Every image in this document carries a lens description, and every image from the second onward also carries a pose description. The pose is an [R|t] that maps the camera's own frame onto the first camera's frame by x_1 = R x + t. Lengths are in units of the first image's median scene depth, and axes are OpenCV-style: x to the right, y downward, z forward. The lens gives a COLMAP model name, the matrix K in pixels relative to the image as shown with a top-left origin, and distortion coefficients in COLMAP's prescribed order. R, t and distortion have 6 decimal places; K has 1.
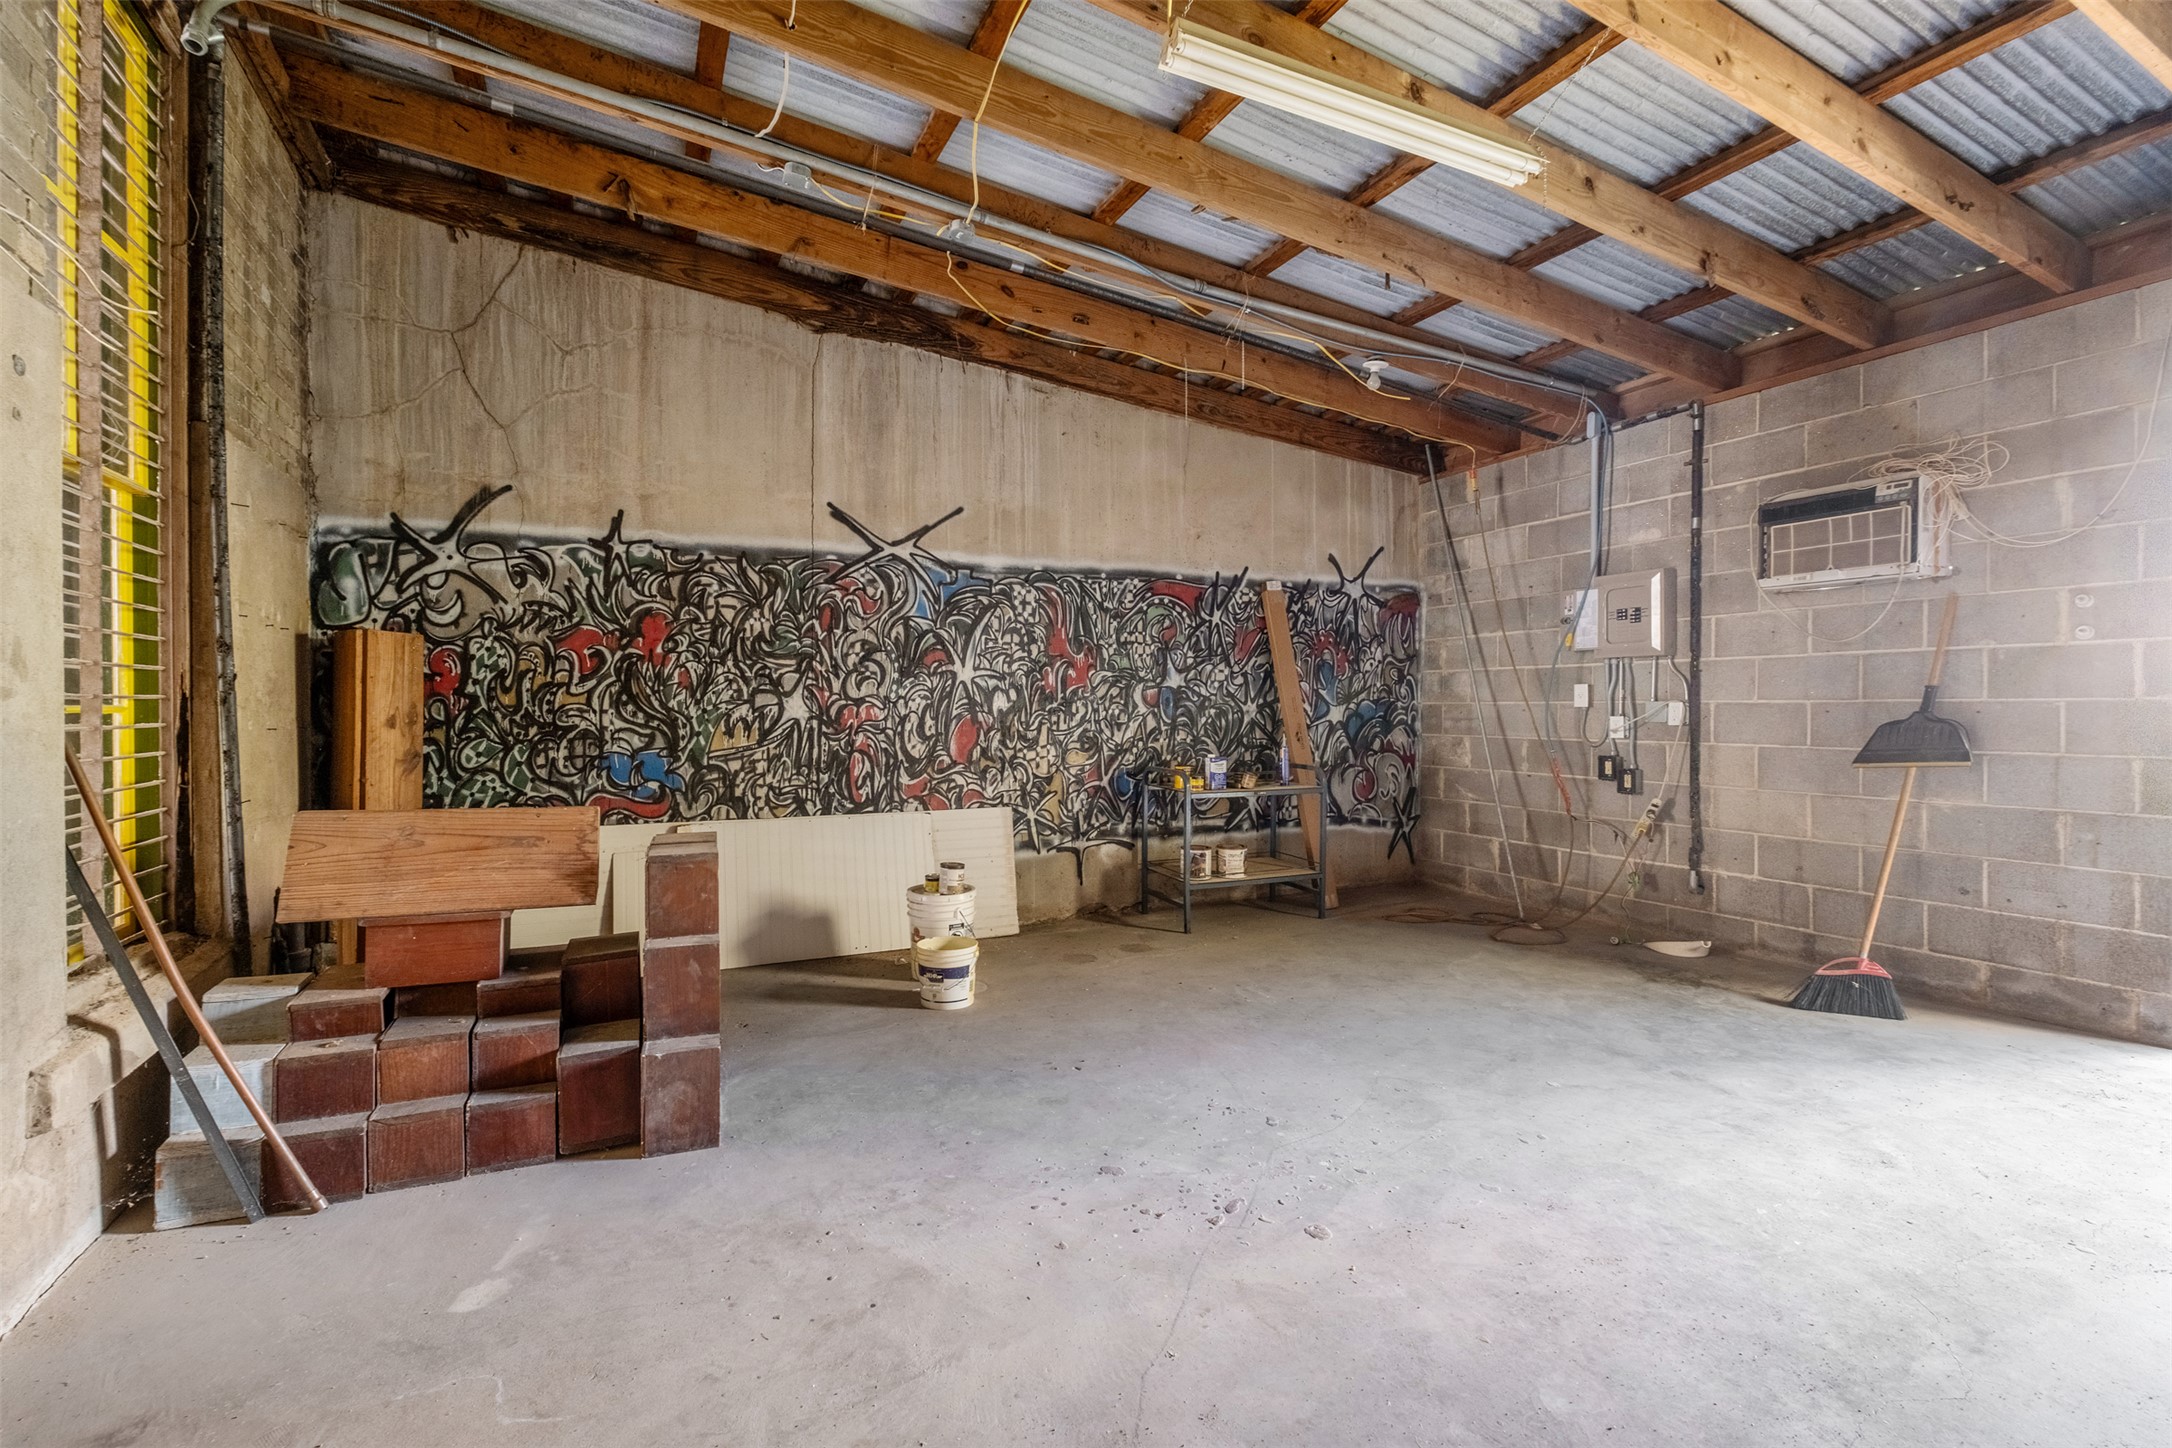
lens RADIAL K [[924.7, 0, 1081.5], [0, 924.7, 715.7], [0, 0, 1]] dist [-0.000053, -0.004400]
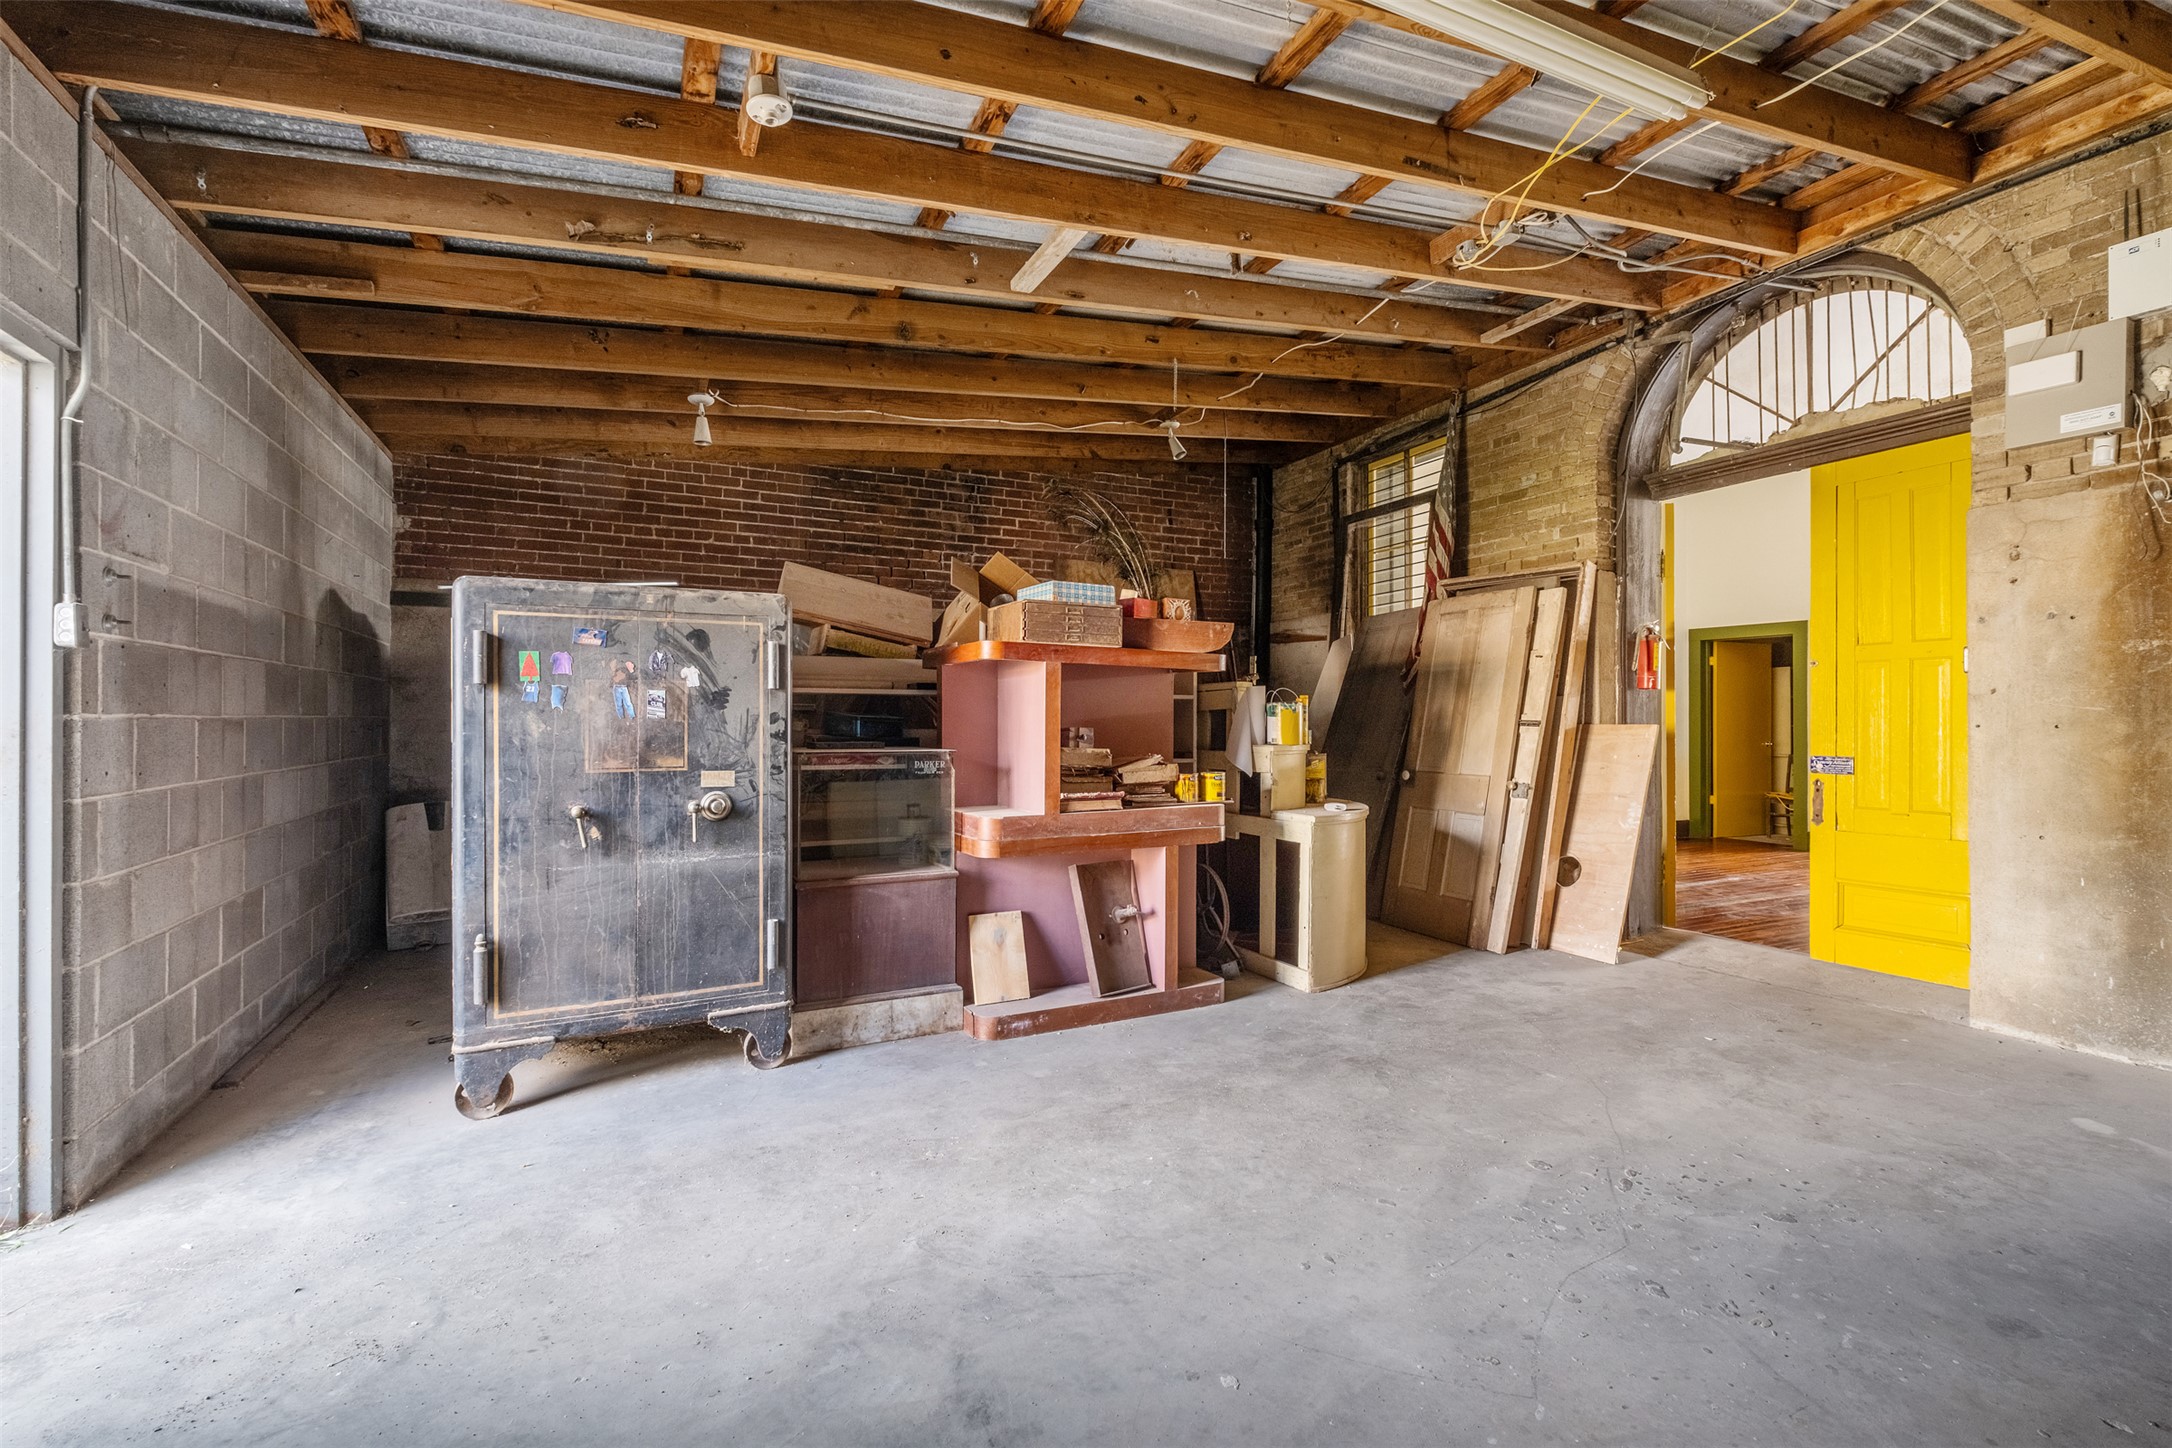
lens RADIAL K [[958.7, 0, 1124.2], [0, 958.7, 732.1], [0, 0, 1]] dist [-0.000410, -0.000191]
pose [[-0.999611, 0.003080, -0.027724, 0.405469], [0.002416, 0.999710, 0.023945, -0.014171], [0.027790, 0.023868, -0.999329, 1.086930]]
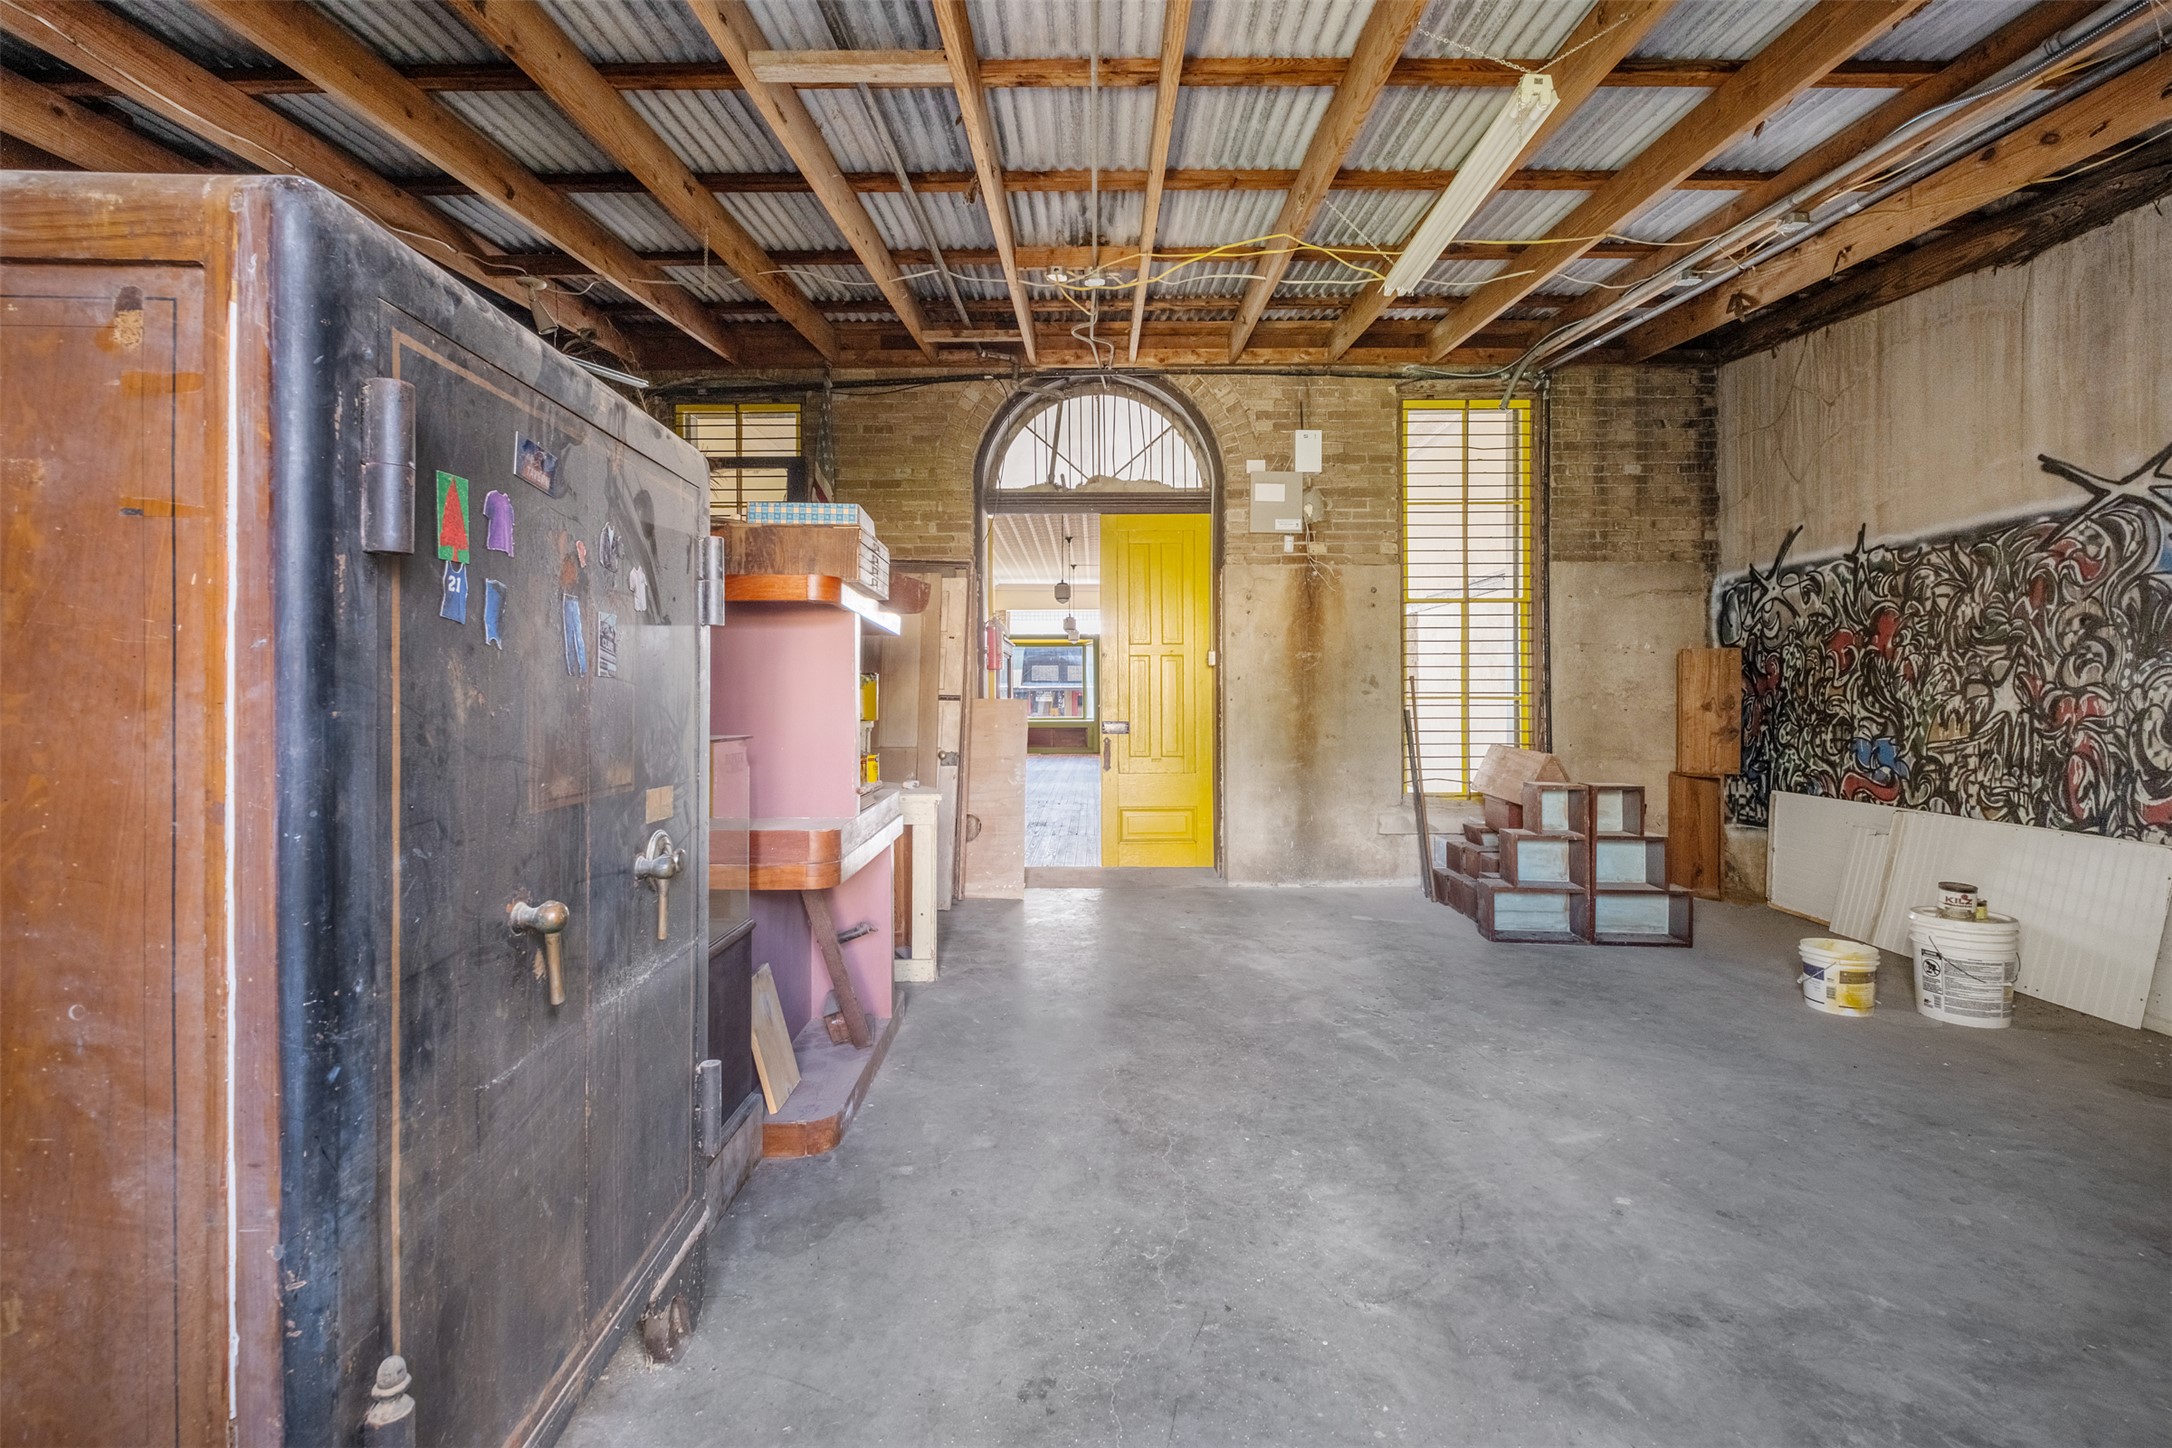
lens RADIAL K [[940.3, 0, 1080.5], [0, 940.3, 708.0], [0, 0, 1]] dist [0.000608, -0.004512]
pose [[-0.433776, 0.009586, -0.900970, 0.947404], [-0.011458, 0.999804, 0.016154, -0.004668], [0.900948, 0.017330, -0.433581, 0.635019]]
